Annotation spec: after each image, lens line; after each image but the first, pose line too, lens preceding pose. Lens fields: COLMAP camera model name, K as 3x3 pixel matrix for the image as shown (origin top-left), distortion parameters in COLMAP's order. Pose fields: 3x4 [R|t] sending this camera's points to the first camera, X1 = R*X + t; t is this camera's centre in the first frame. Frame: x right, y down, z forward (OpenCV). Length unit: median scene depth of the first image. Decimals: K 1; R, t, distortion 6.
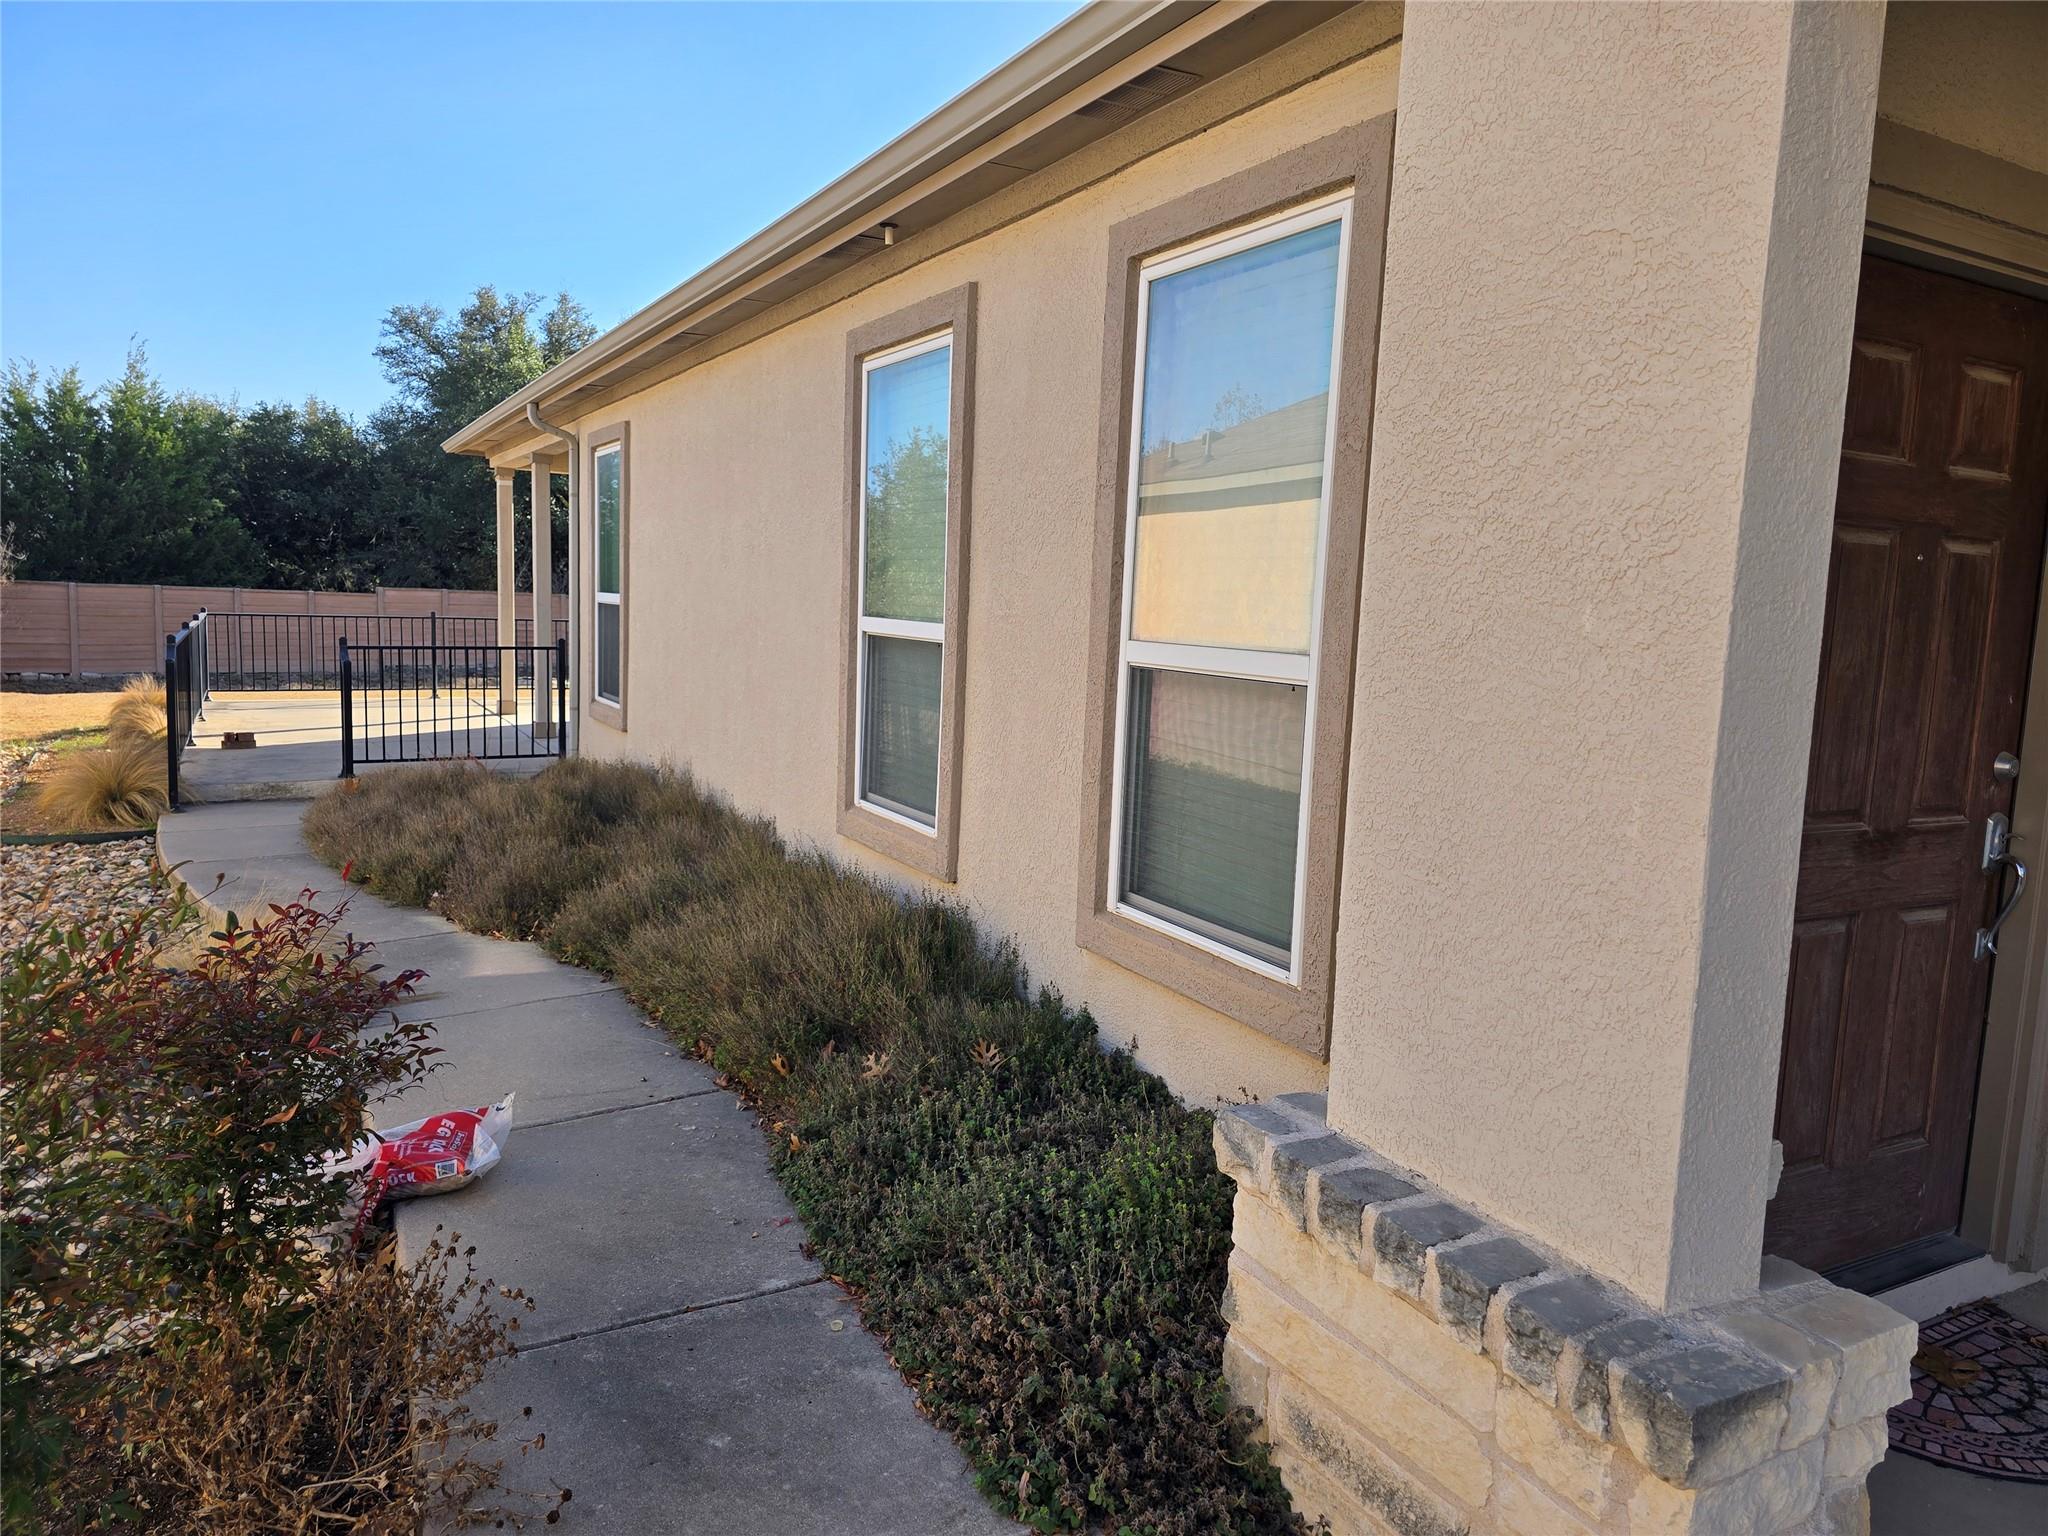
lens RADIAL K [[1352.0, 0, 1032.1], [0, 1352.0, 761.3], [0, 0, 1]] dist [0.024496, -0.009298]
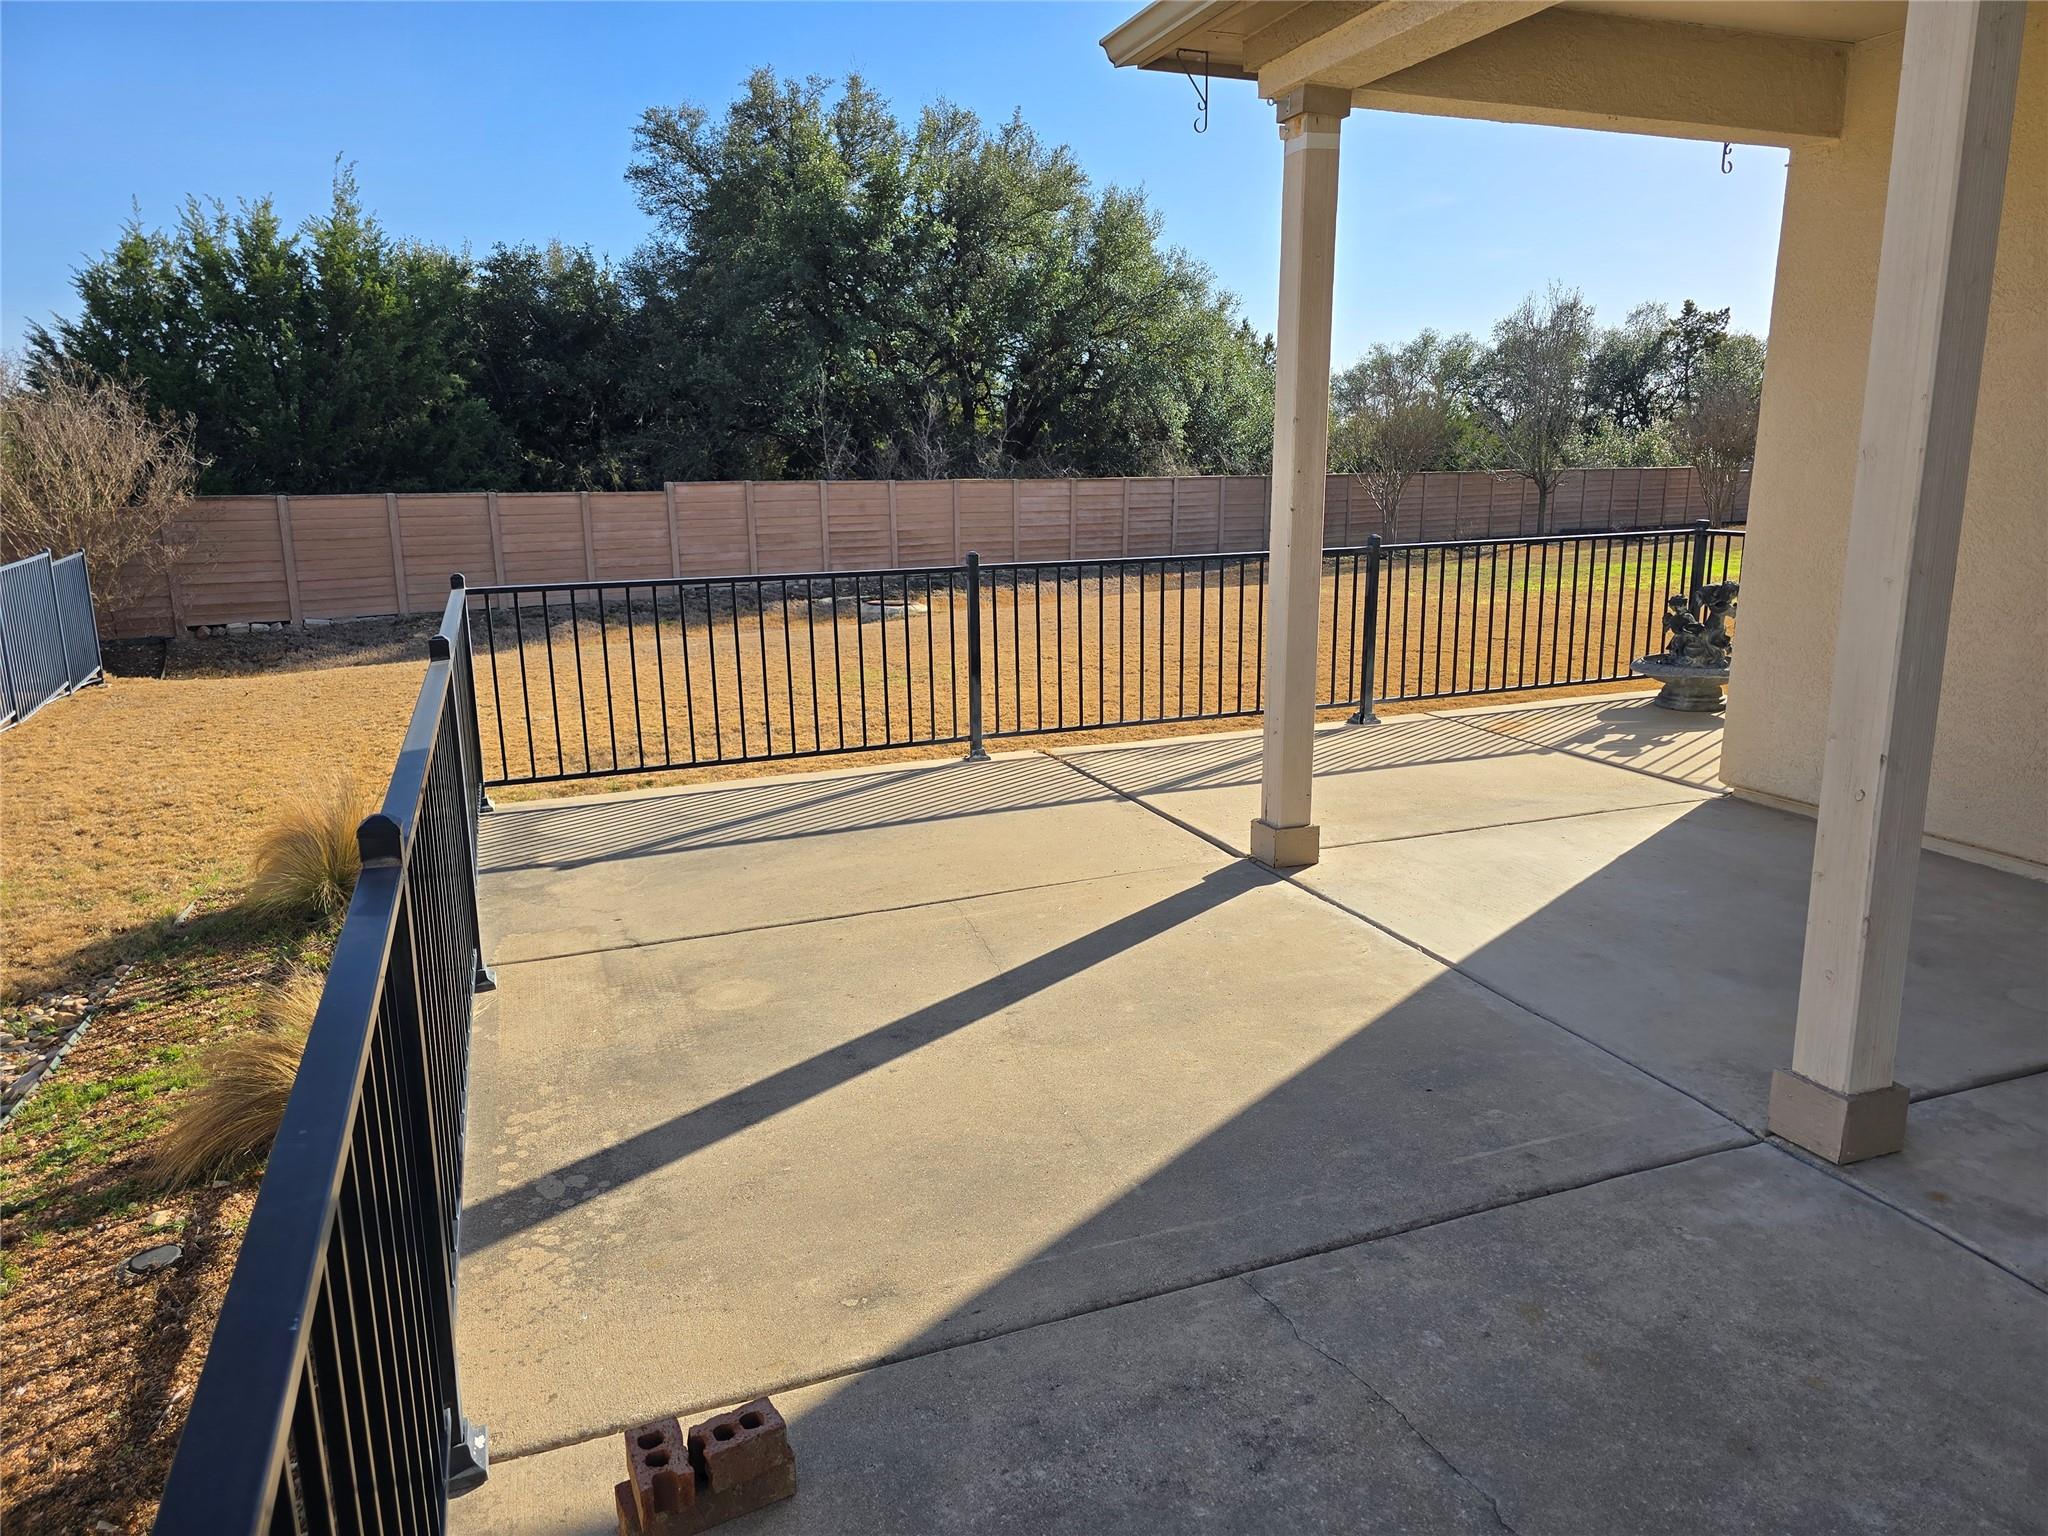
lens RADIAL K [[1352.0, 0, 1023.2], [0, 1352.0, 768.6], [0, 0, 1]] dist [0.024496, -0.009298]
pose [[0.988252, -0.015048, -0.152093, -0.174411], [0.030269, 0.994699, 0.098269, -0.038256], [0.149808, -0.101718, 0.983469, 0.280853]]
